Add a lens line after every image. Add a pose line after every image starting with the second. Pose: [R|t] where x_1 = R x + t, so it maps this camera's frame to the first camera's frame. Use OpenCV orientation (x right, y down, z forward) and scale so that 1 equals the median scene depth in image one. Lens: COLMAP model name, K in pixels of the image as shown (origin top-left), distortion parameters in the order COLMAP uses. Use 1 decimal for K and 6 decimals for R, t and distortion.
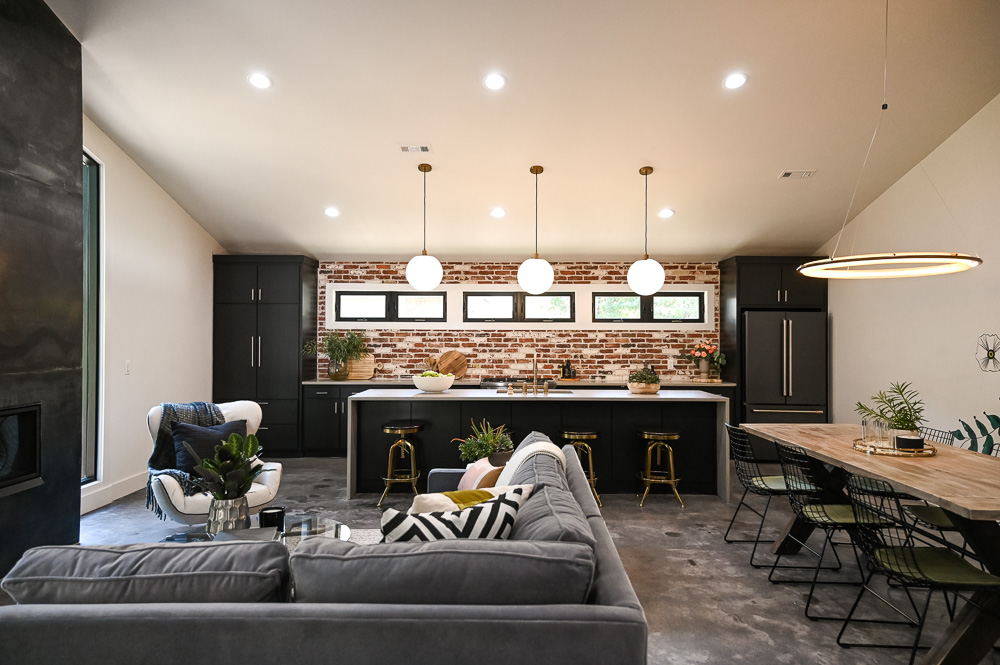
lens RADIAL K [[660.7, 0, 500.0], [0, 660.7, 332.5], [0, 0, 1]] dist [-0.001327, 0.055467]
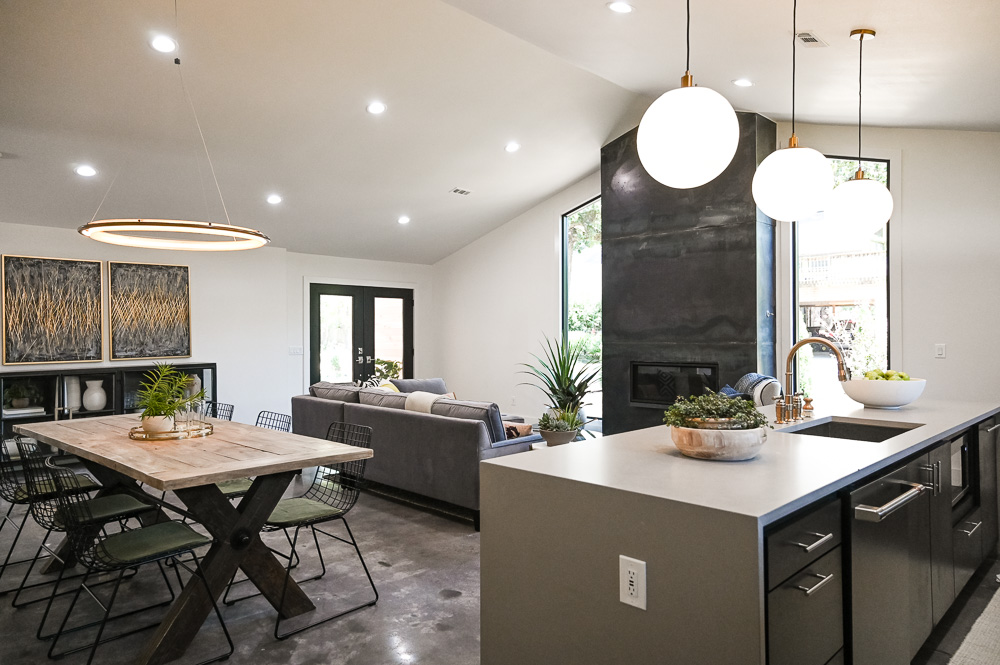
lens RADIAL K [[660.7, 0, 500.0], [0, 660.7, 332.5], [0, 0, 1]] dist [-0.001327, 0.055467]
pose [[-0.692621, 0.003862, -0.721291, 0.429472], [0.009407, 0.999949, -0.003679, 0.017413], [0.721240, -0.009334, -0.692622, 0.898951]]
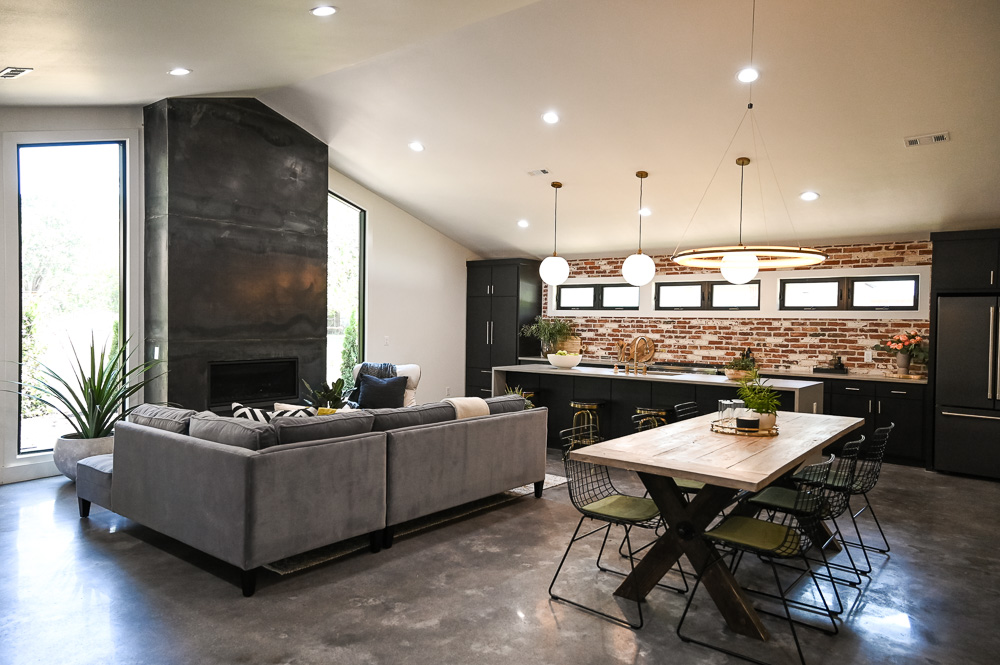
lens RADIAL K [[660.7, 0, 500.0], [0, 660.7, 332.5], [0, 0, 1]] dist [-0.001327, 0.055467]
pose [[0.787632, 0.018613, -0.615865, 0.422133], [-0.008027, 0.999769, 0.019950, 0.001165], [0.616094, -0.010770, 0.787599, -0.024697]]
